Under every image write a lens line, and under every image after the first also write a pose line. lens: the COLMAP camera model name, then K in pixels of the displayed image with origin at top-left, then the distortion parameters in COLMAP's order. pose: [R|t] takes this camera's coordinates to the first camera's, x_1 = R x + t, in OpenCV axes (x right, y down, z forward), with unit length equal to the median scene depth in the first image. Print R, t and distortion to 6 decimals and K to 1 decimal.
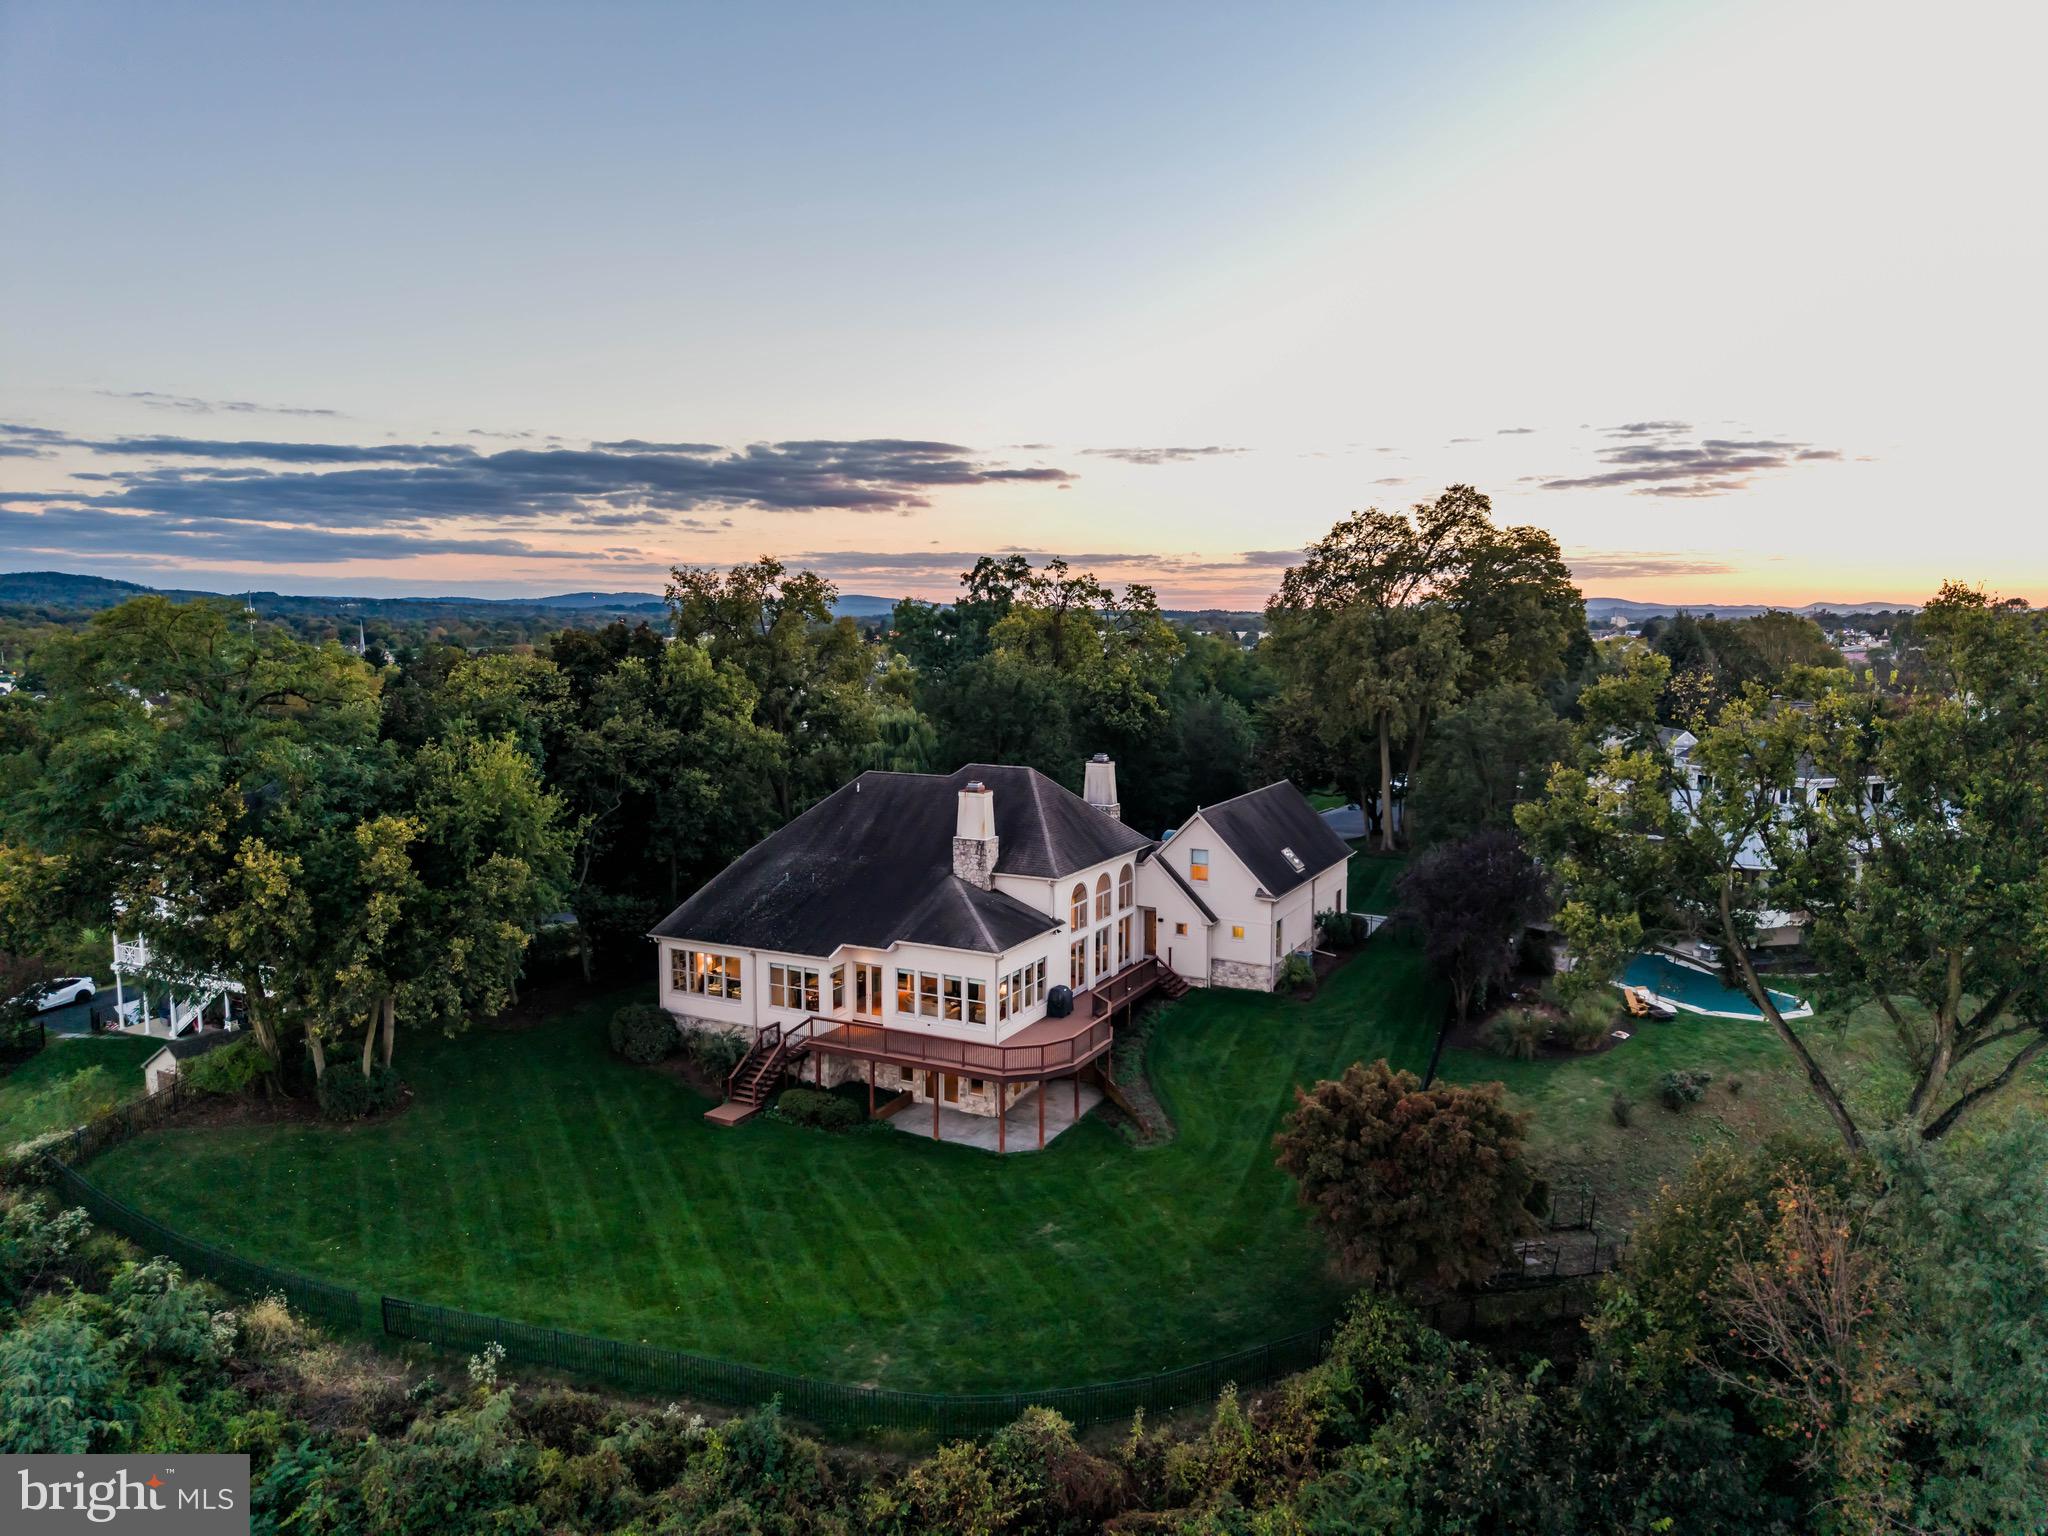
lens RADIAL K [[1392.4, 0, 1014.8], [0, 1392.4, 759.3], [0, 0, 1]] dist [0.002083, -0.001862]
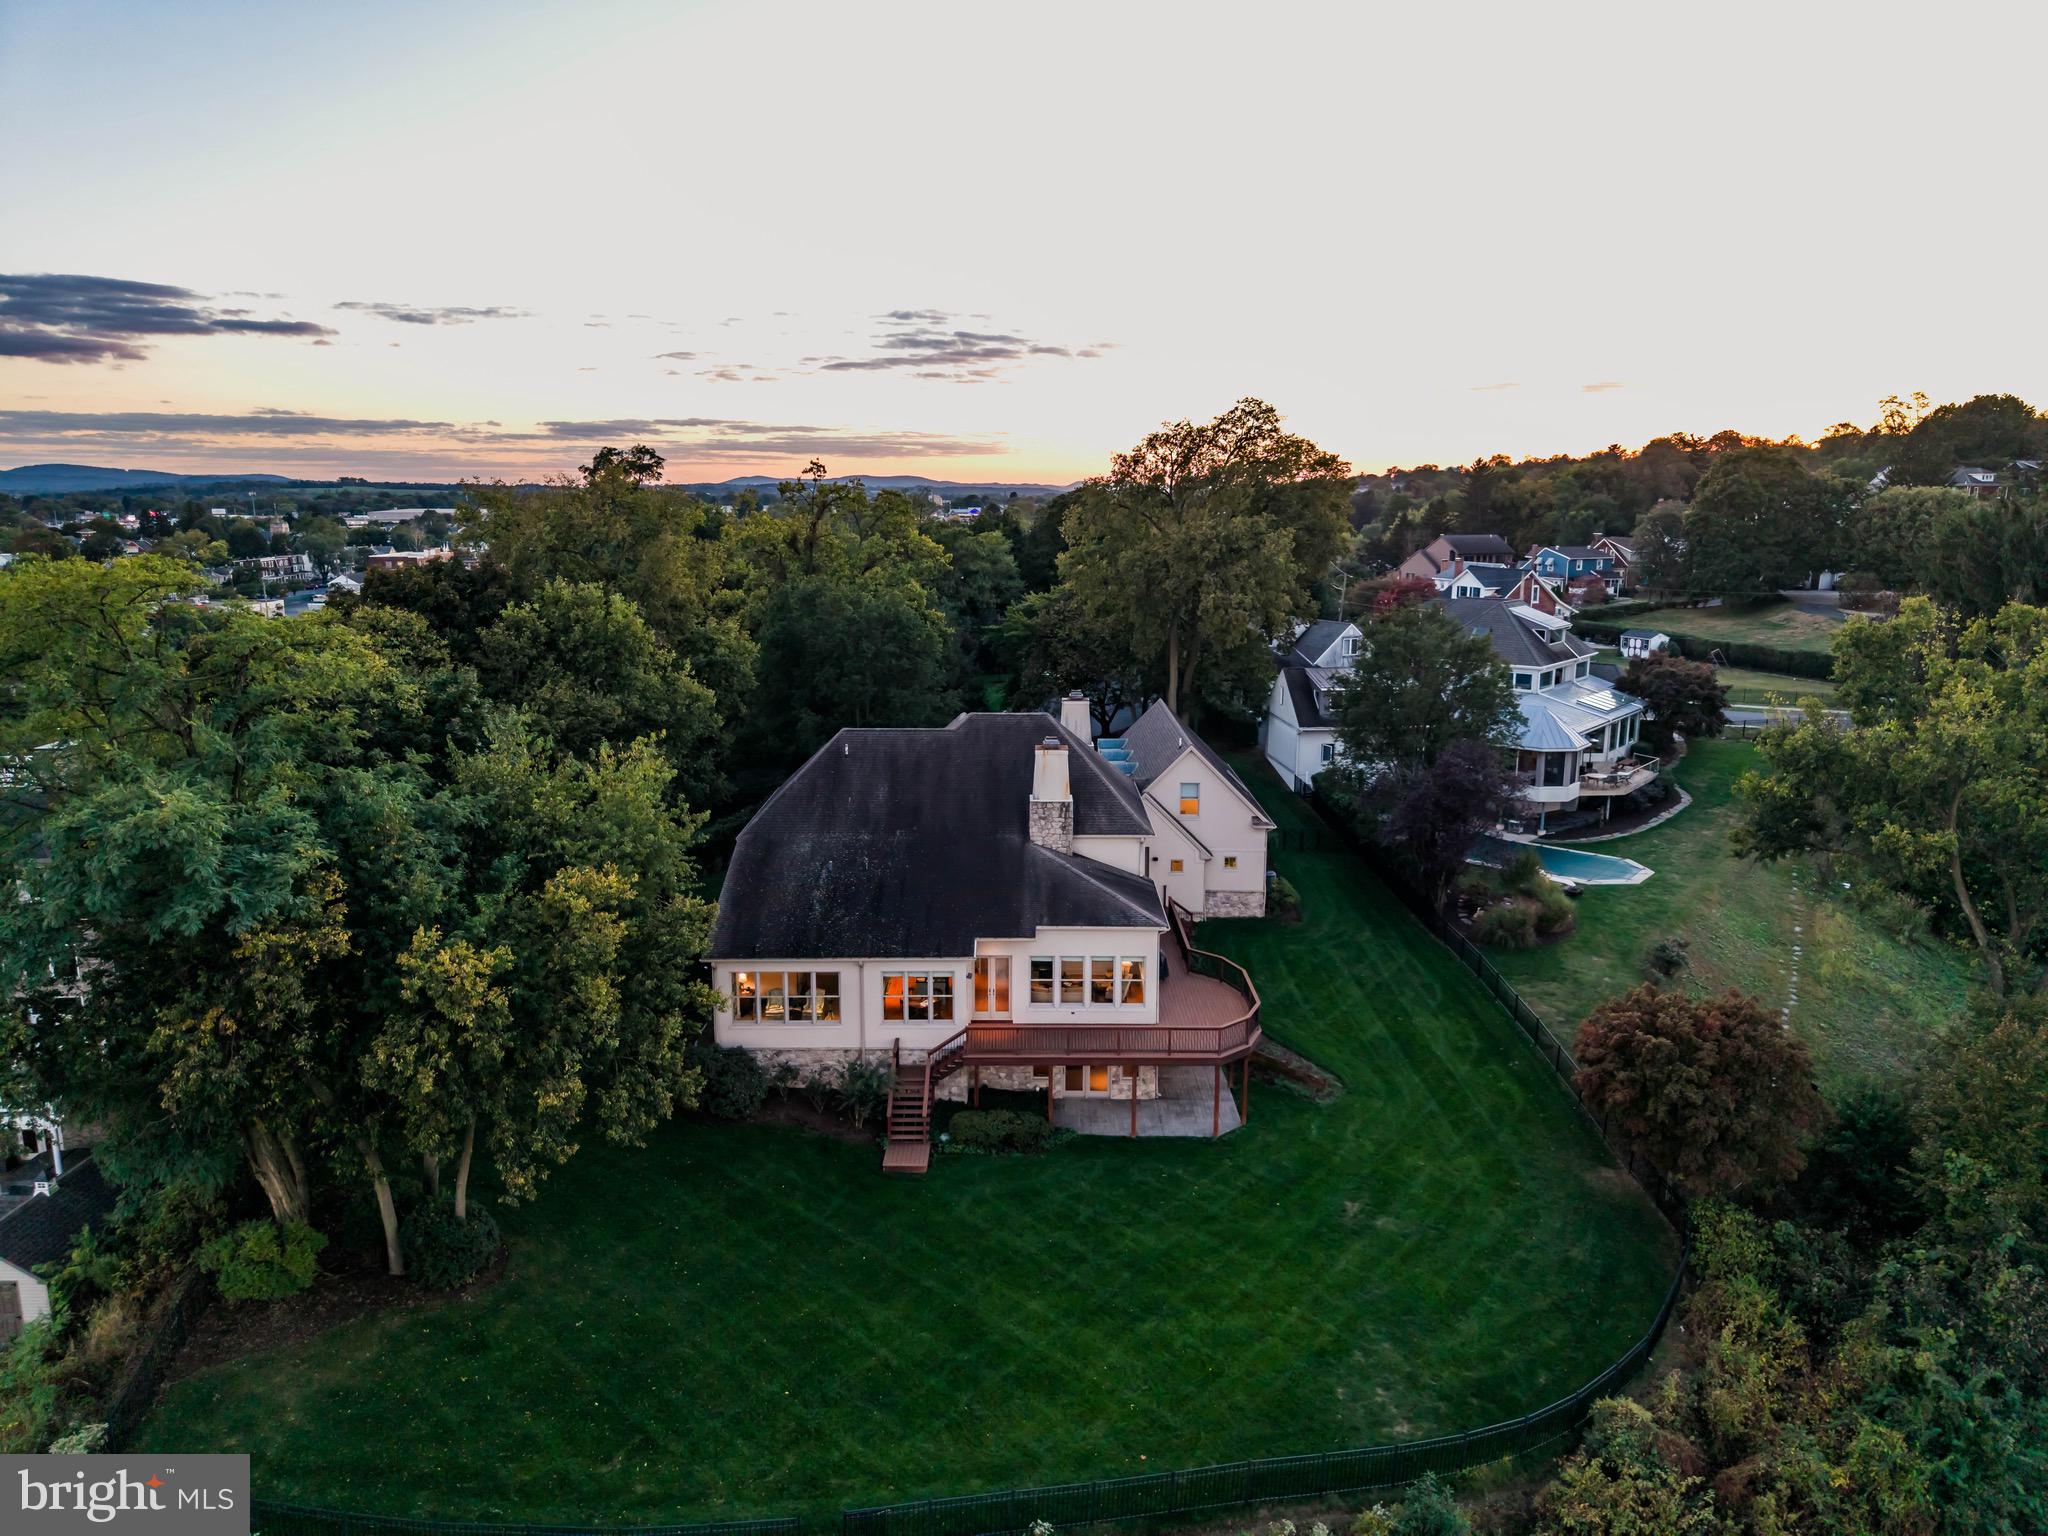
lens RADIAL K [[1392.4, 0, 1014.8], [0, 1392.4, 759.3], [0, 0, 1]] dist [0.002083, -0.001862]
pose [[0.885244, -0.089248, 0.456484, -0.424101], [0.049435, 0.993913, 0.098456, -0.053847], [-0.462493, -0.064591, 0.884267, 0.201522]]
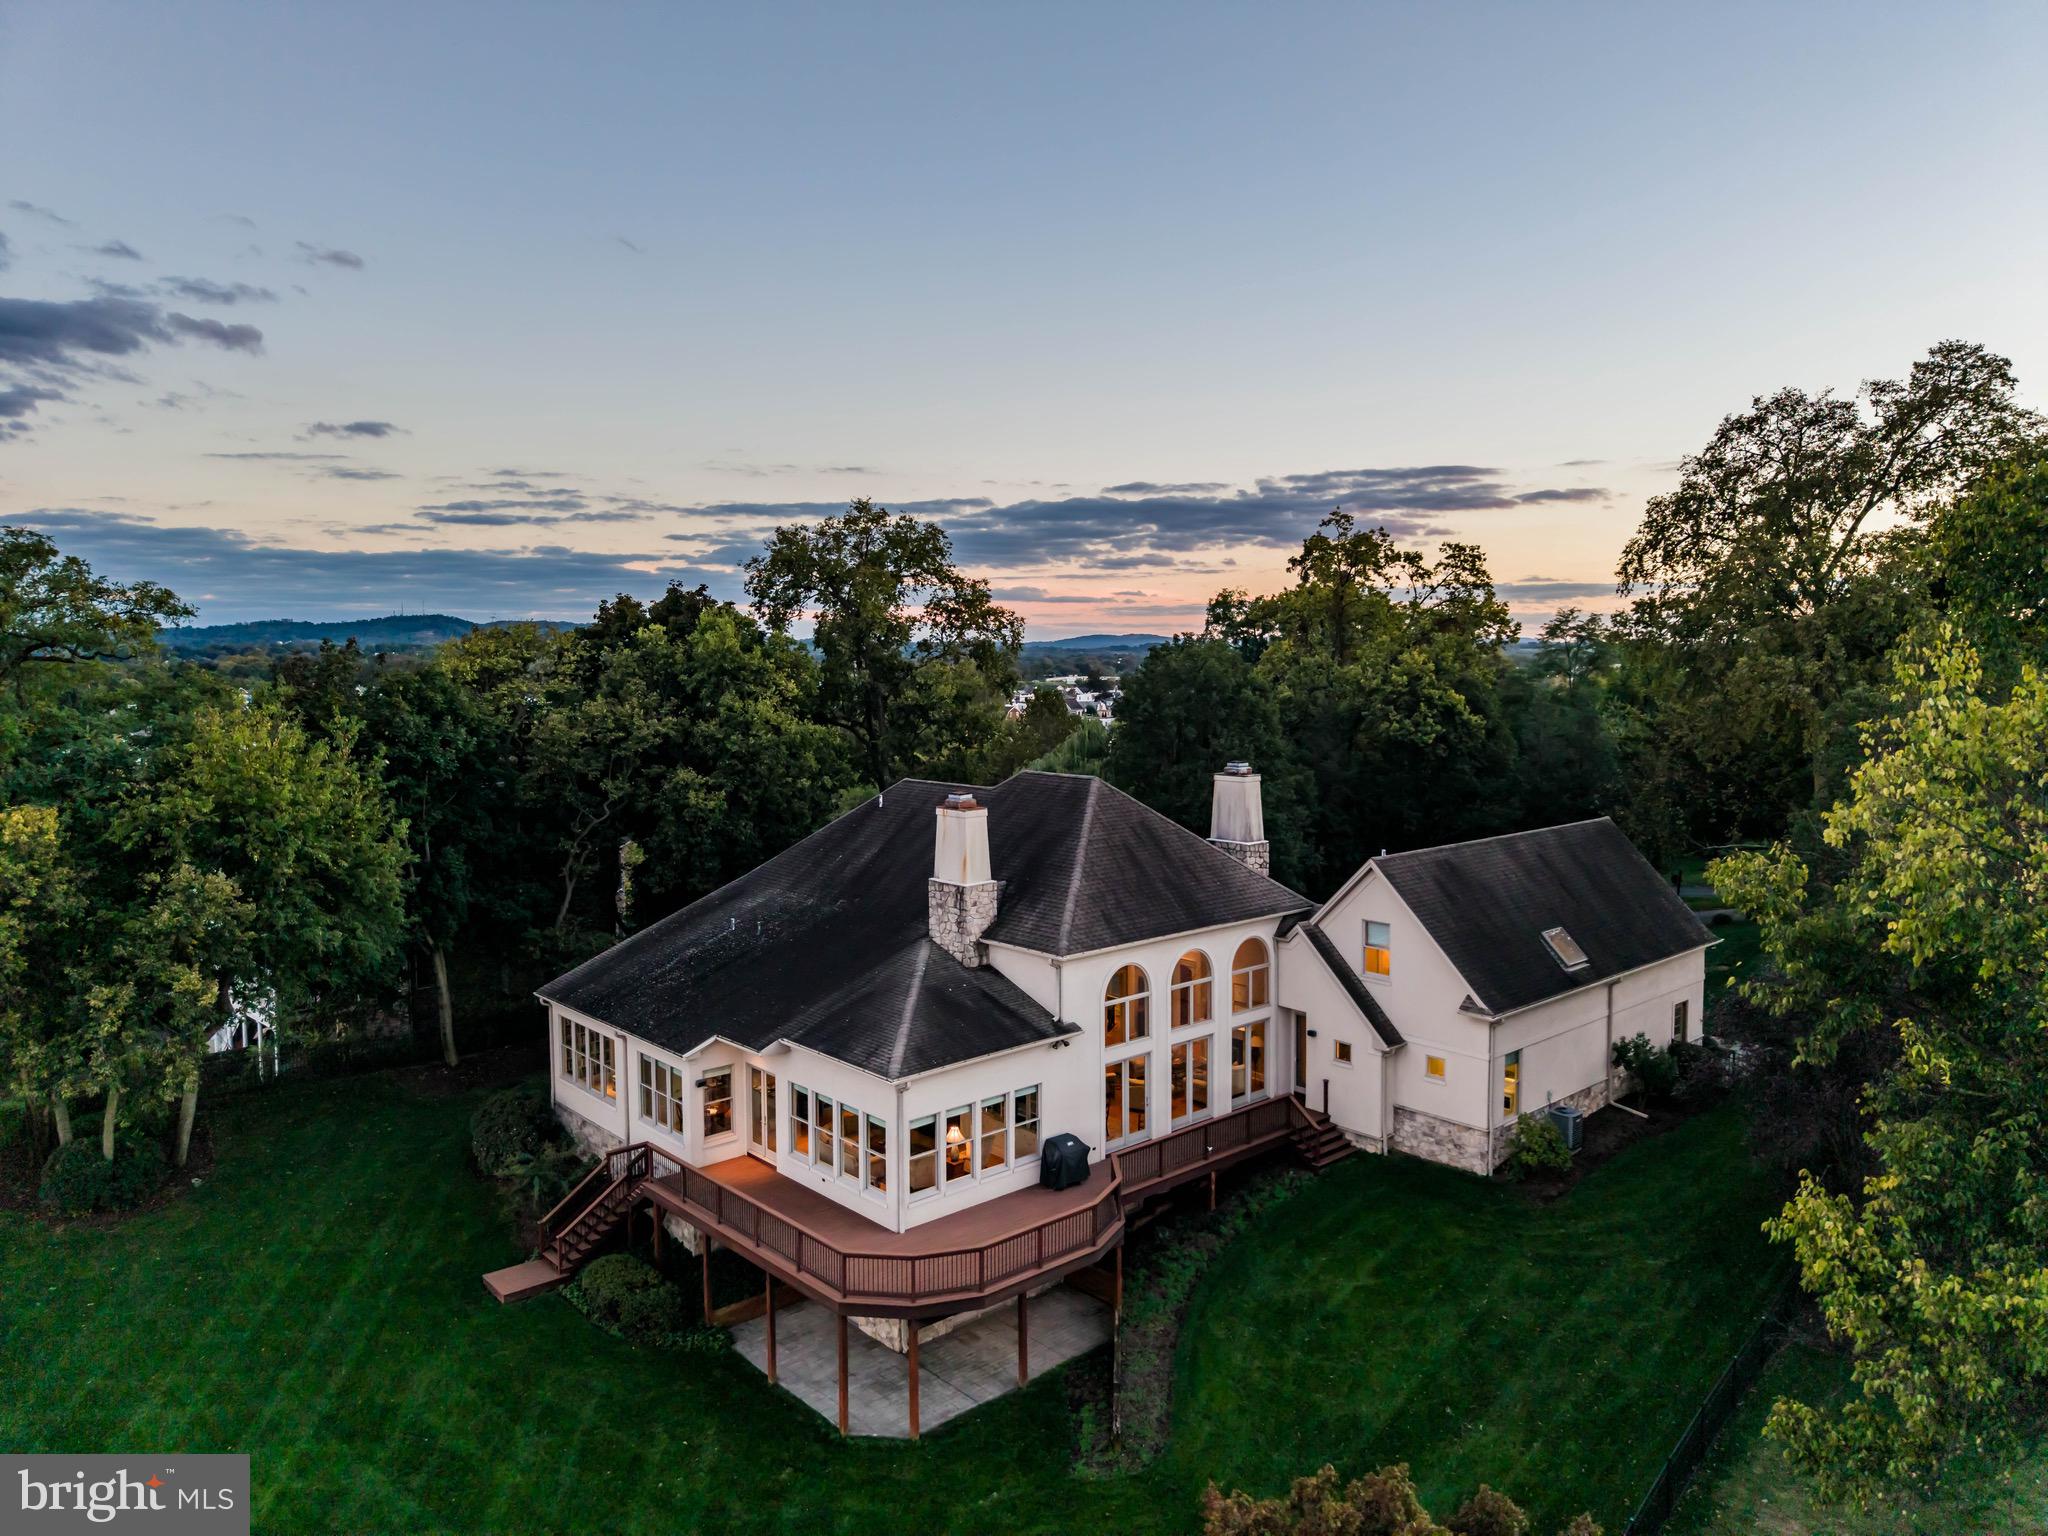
lens RADIAL K [[1392.4, 0, 1014.8], [0, 1392.4, 759.3], [0, 0, 1]] dist [0.002083, -0.001862]
pose [[0.935683, 0.021700, -0.352174, 0.200235], [-0.032165, 0.999197, -0.023890, 0.014100], [0.351373, 0.033681, 0.935630, 0.384151]]
